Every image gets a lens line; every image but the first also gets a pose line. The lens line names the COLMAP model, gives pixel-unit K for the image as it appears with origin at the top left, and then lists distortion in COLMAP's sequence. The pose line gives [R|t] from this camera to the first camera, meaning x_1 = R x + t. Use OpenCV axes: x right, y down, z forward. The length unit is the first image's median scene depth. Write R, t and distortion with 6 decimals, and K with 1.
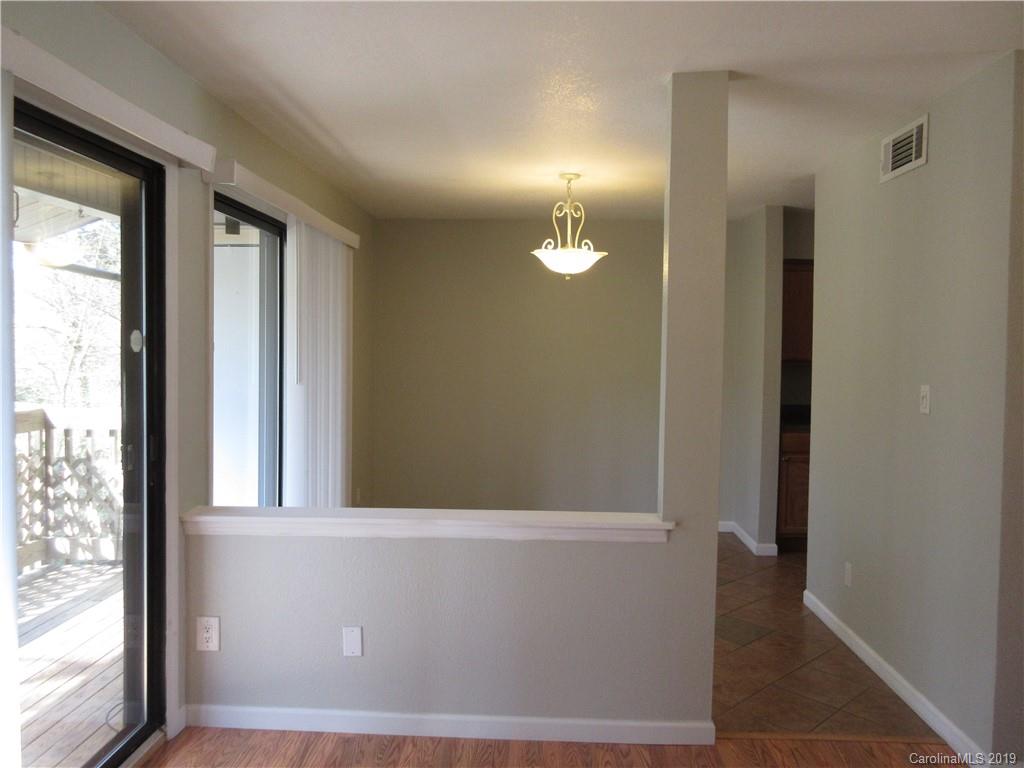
lens RADIAL K [[765.2, 0, 515.9], [0, 765.2, 379.6], [0, 0, 1]] dist [0.010859, -0.020161]
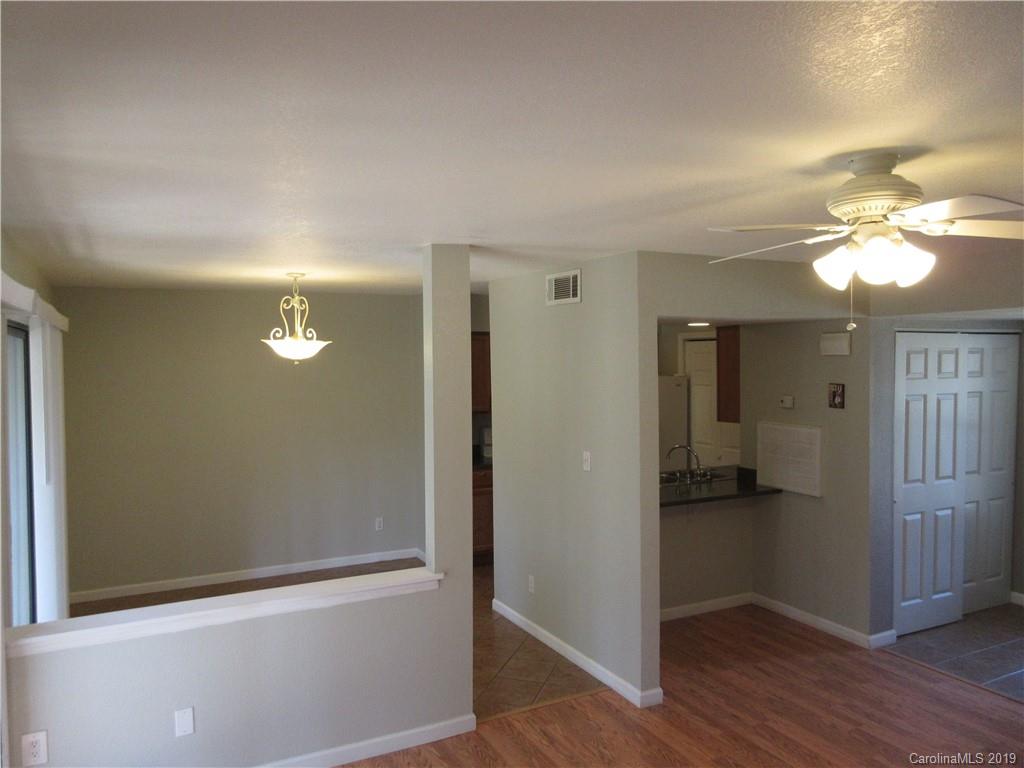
lens RADIAL K [[765.2, 0, 514.5], [0, 765.2, 384.6], [0, 0, 1]] dist [0.010859, -0.020161]
pose [[0.871836, -0.039867, 0.488172, -0.297151], [0.042215, 0.999089, 0.006198, -0.133829], [-0.487975, 0.015205, 0.872725, -0.221109]]
